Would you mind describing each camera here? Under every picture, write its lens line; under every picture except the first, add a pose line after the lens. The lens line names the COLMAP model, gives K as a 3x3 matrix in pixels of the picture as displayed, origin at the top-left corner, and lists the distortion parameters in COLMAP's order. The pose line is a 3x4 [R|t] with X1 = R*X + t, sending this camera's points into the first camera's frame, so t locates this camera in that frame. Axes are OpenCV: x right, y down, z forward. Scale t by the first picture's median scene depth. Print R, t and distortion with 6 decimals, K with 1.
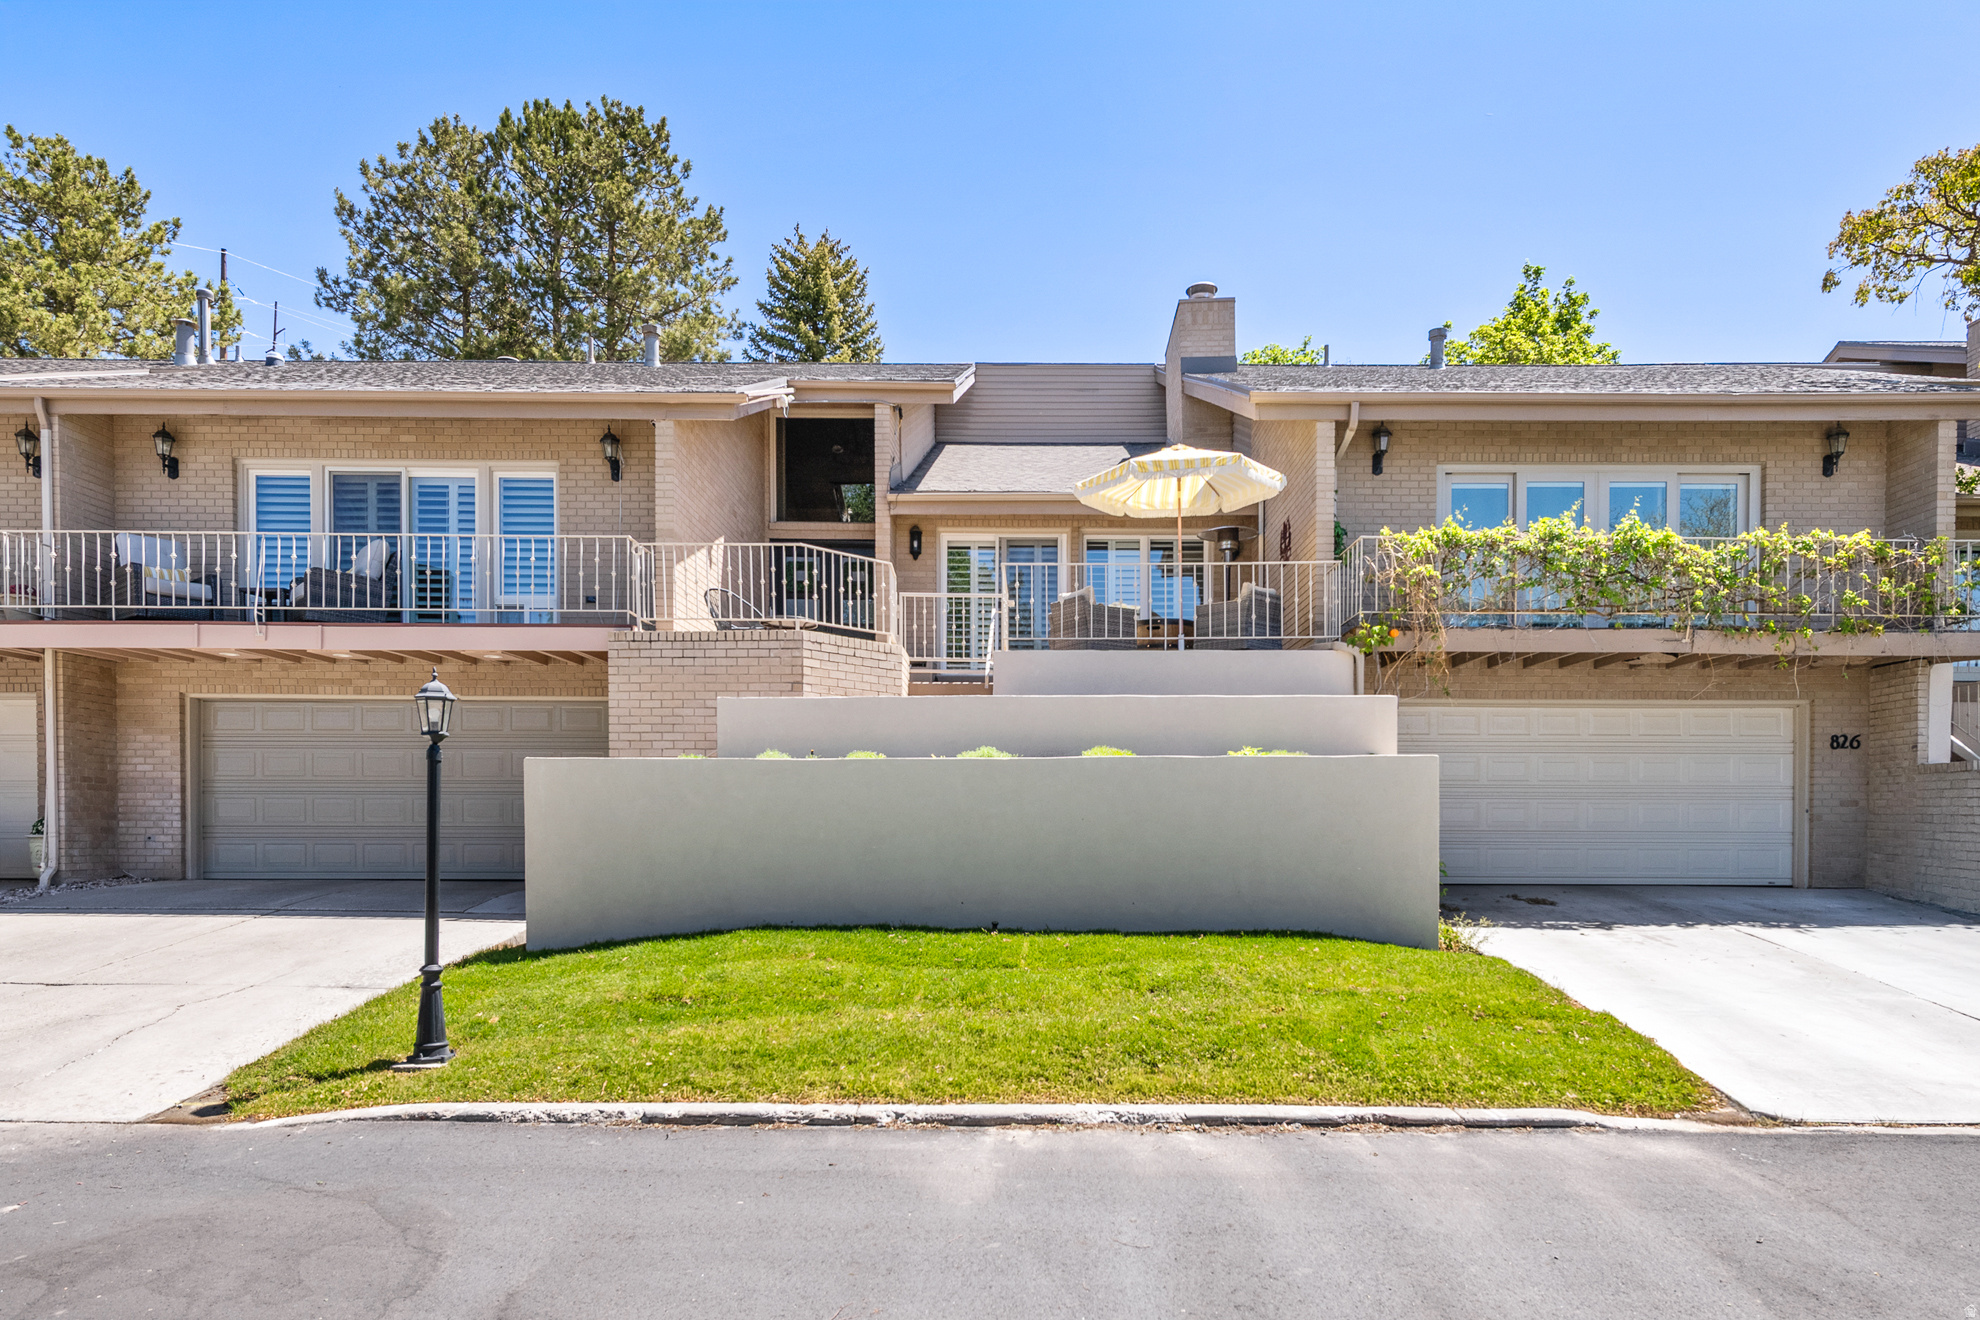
lens RADIAL K [[1083.1, 0, 990.0], [0, 1083.1, 659.4], [0, 0, 1]] dist [0.014079, -0.001572]
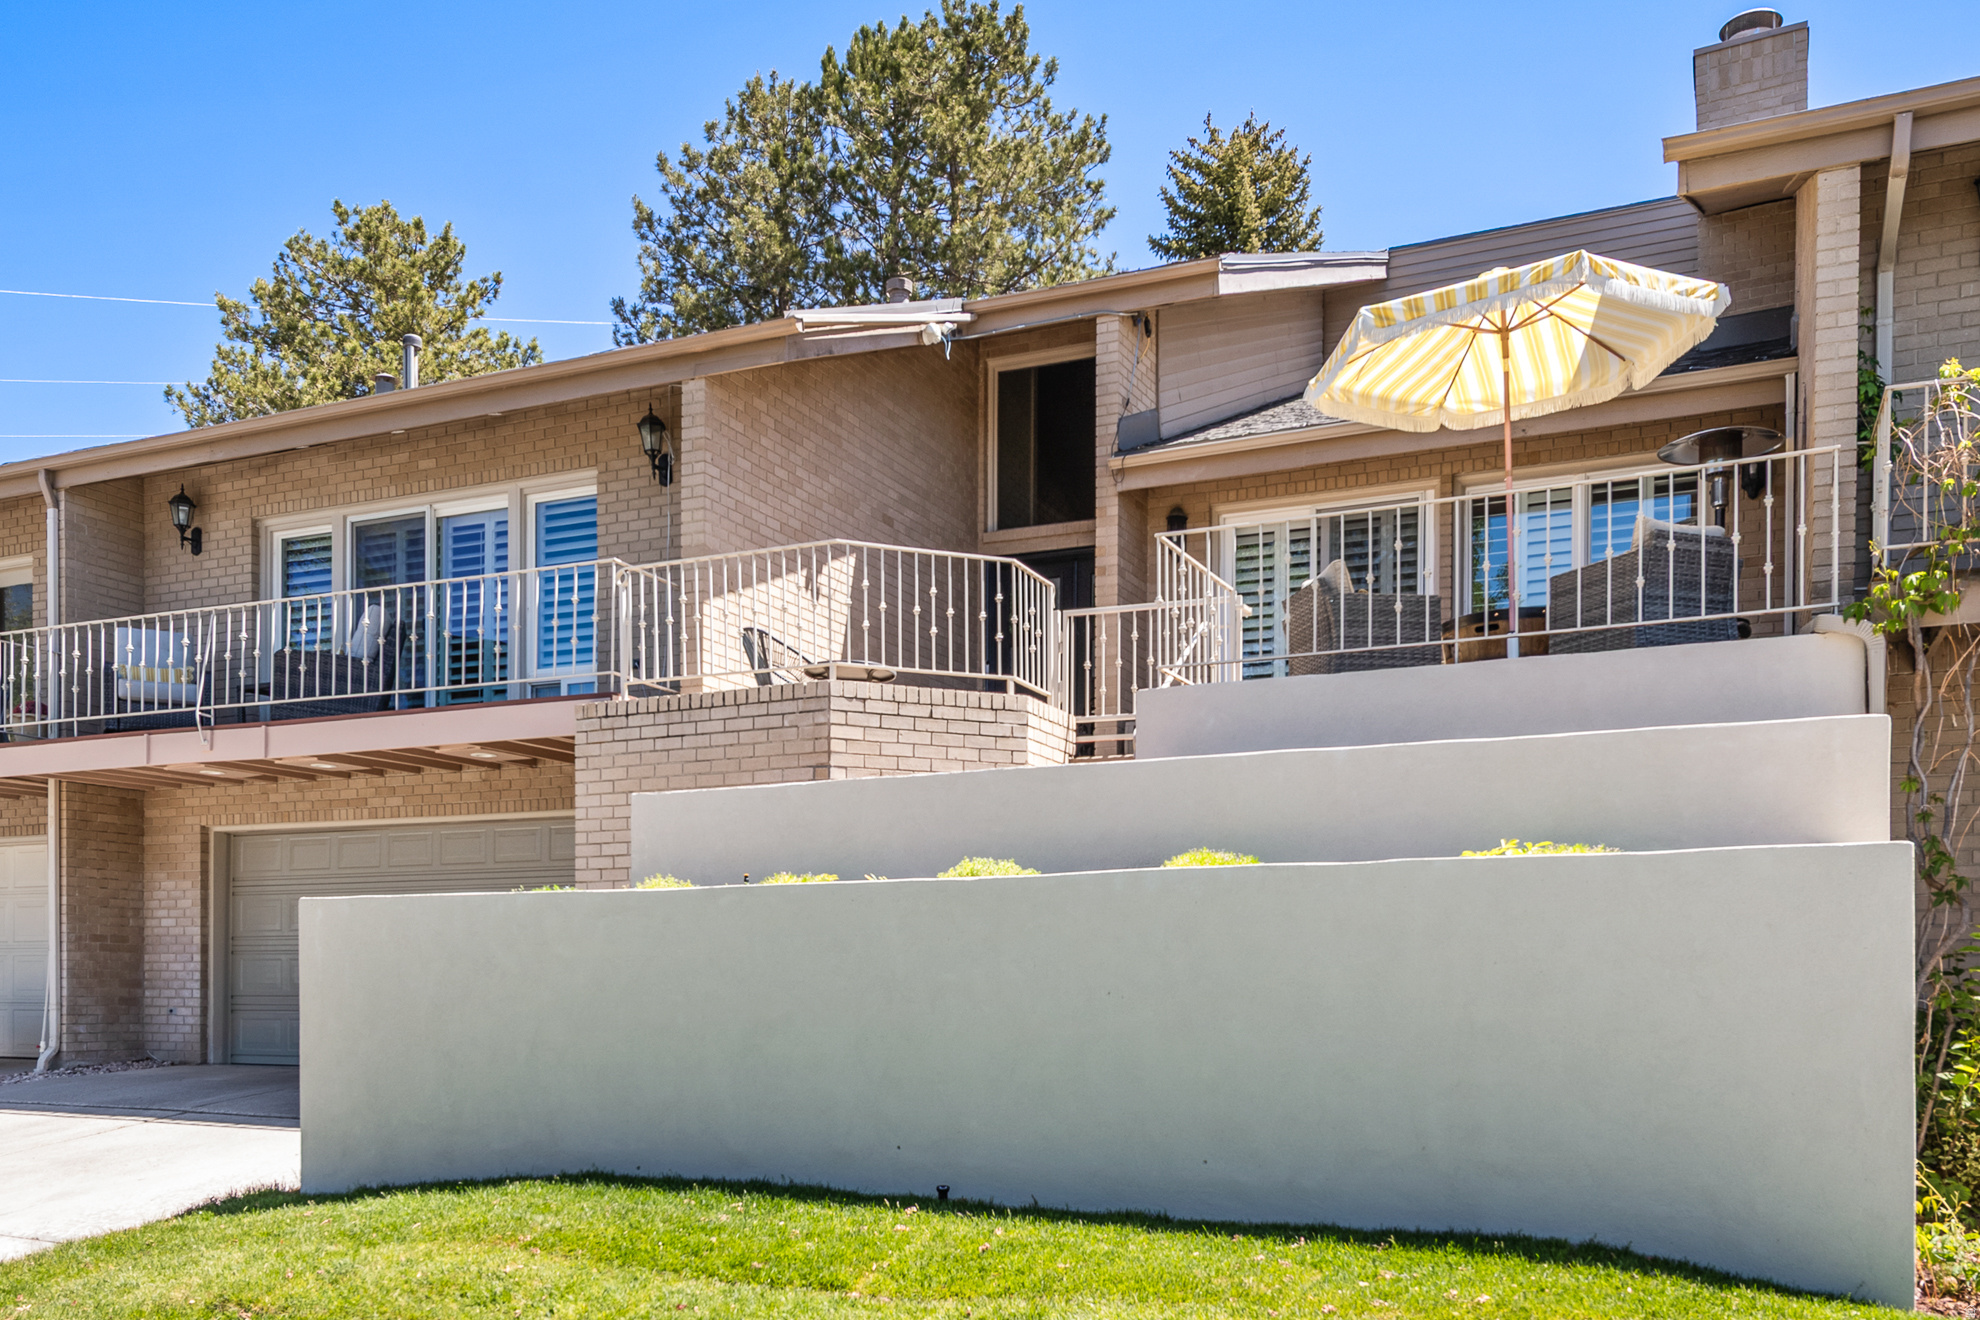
lens RADIAL K [[1514.3, 0, 993.6], [0, 1514.3, 807.0], [0, 0, 1]] dist [0.012167, 0.007005]
pose [[0.924865, -0.046928, -0.377389, 0.187199], [0.060156, 0.997916, 0.023336, 0.024581], [0.375507, -0.044285, 0.925761, 0.196000]]
